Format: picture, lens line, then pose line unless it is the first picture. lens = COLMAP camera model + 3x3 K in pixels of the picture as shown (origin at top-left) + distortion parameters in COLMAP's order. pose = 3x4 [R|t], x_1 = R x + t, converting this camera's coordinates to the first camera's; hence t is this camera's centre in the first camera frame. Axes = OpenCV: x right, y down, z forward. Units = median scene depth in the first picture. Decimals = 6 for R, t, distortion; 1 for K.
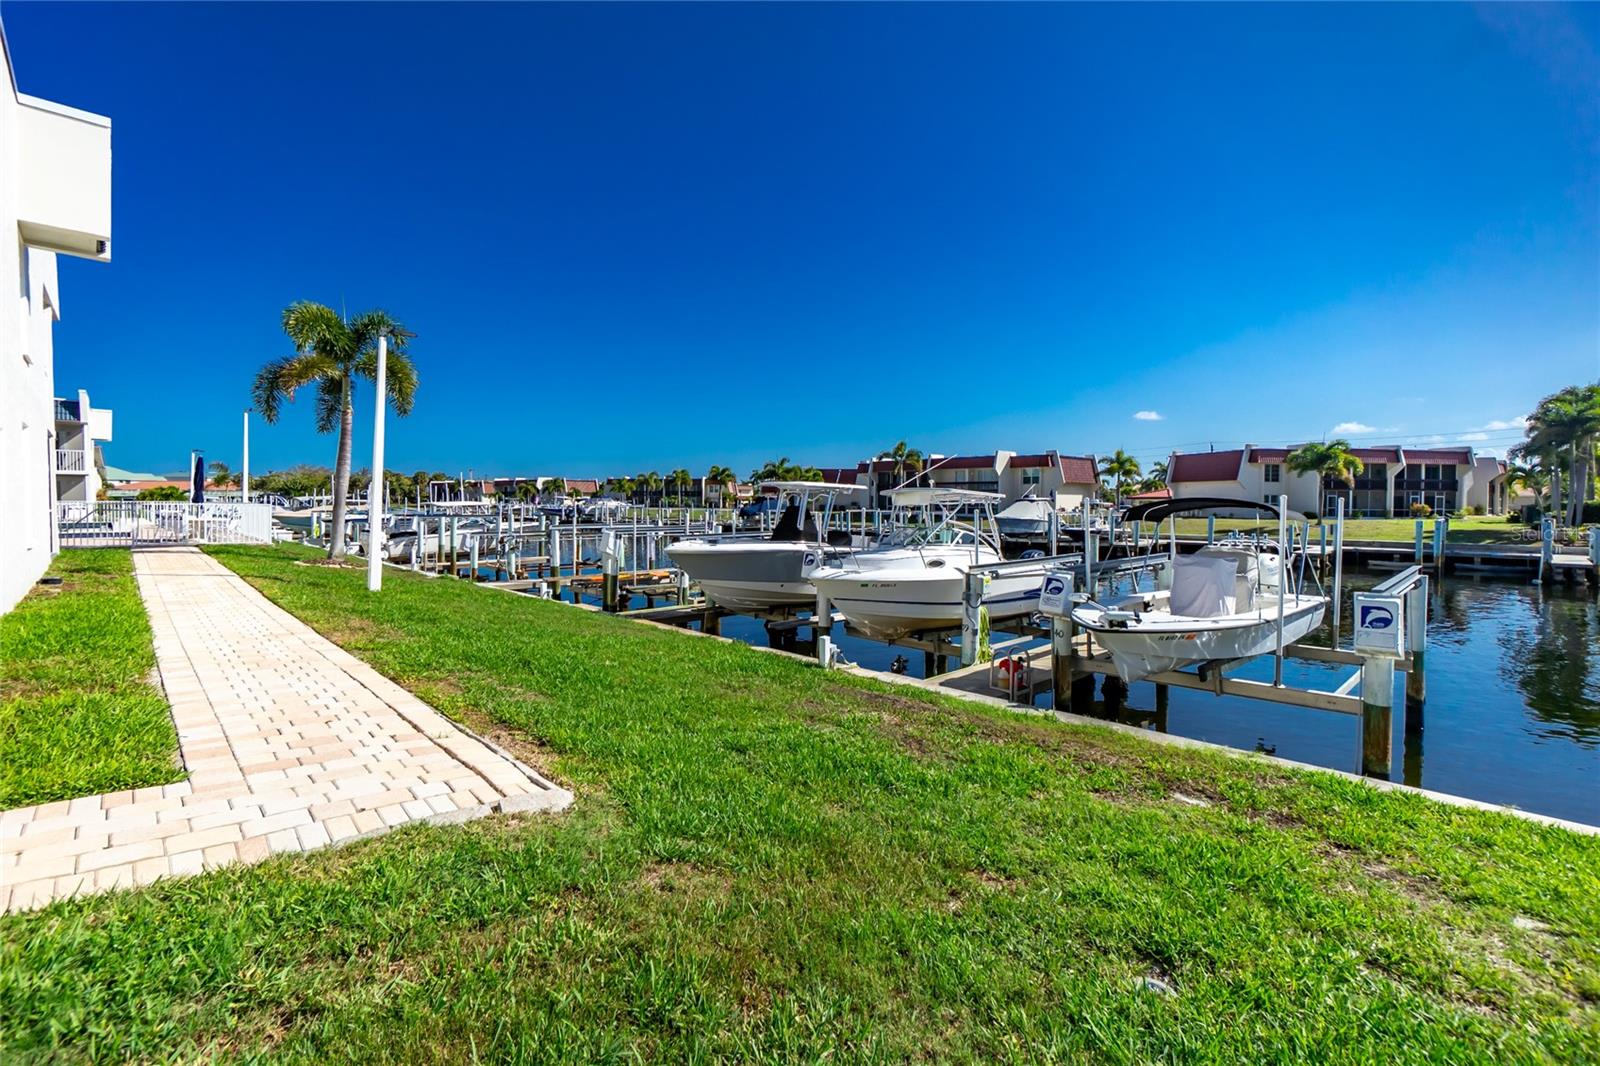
lens RADIAL K [[703.7, 0, 798.0], [0, 703.7, 520.4], [0, 0, 1]] dist [0.002446, 0.000226]
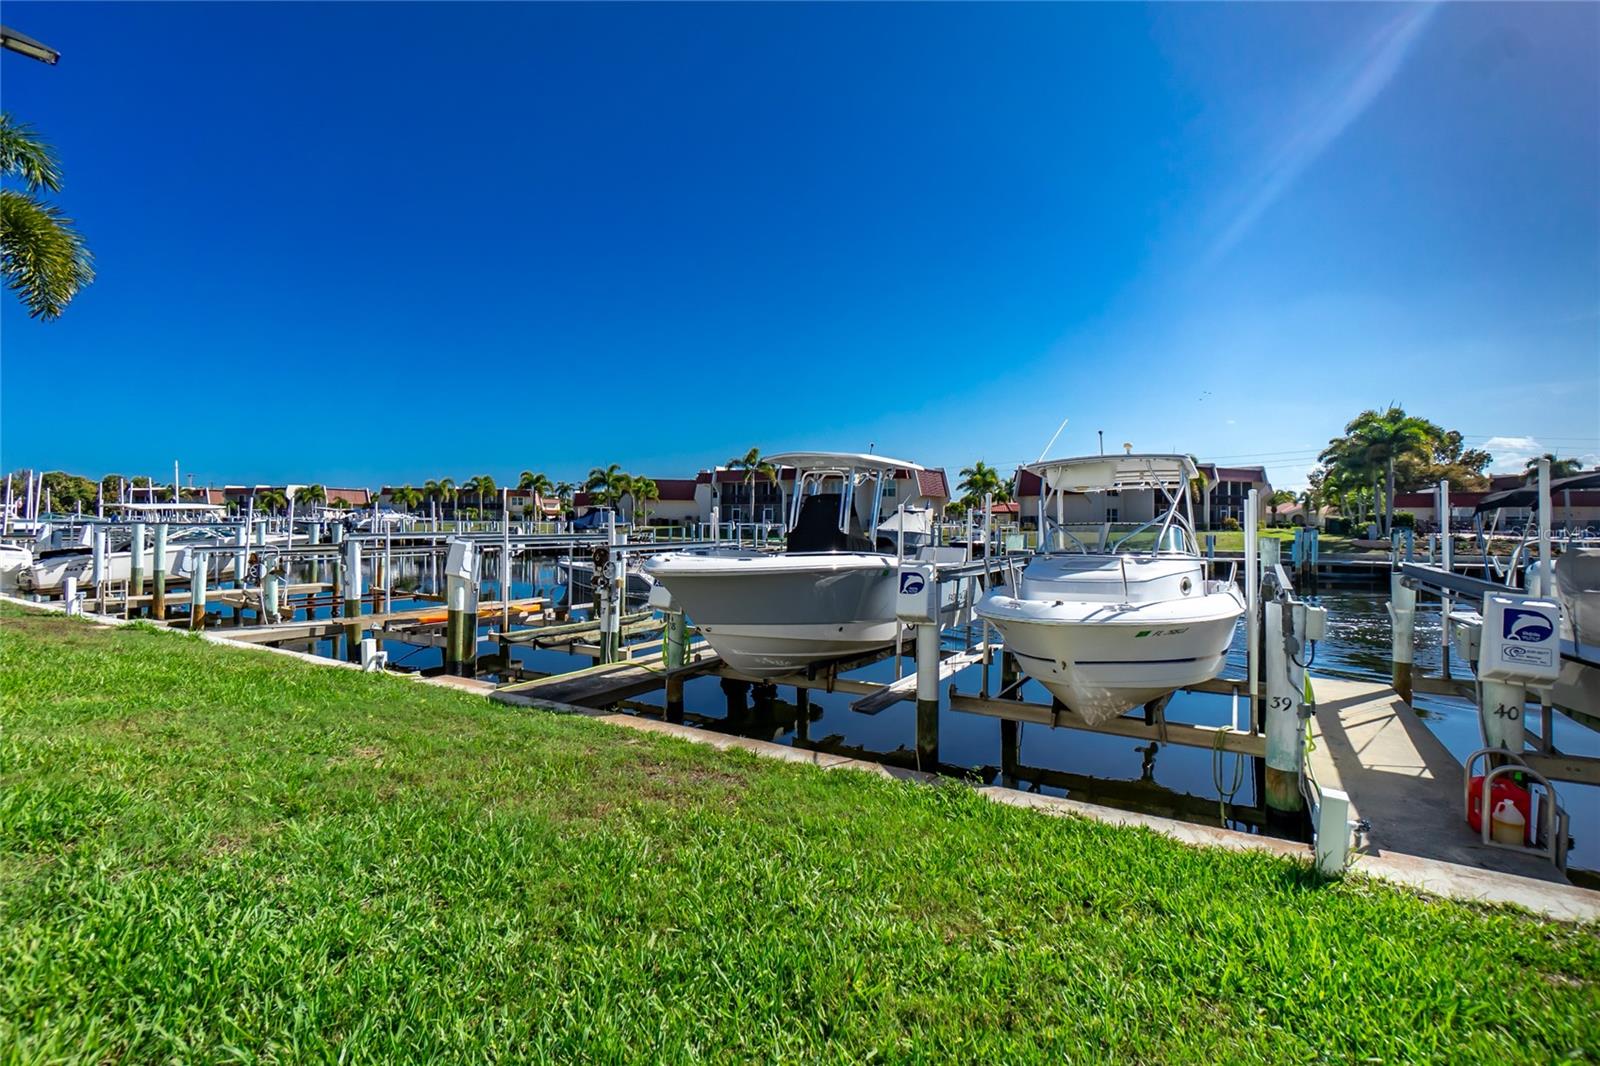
lens RADIAL K [[701.3, 0, 800.0], [0, 701.3, 533.0], [0, 0, 1]] dist [-0.001256, -0.000514]
pose [[0.960448, -0.000894, 0.278458, -0.096375], [0.002768, 0.999976, -0.006339, 0.007740], [-0.278446, 0.006859, 0.960427, 0.202646]]
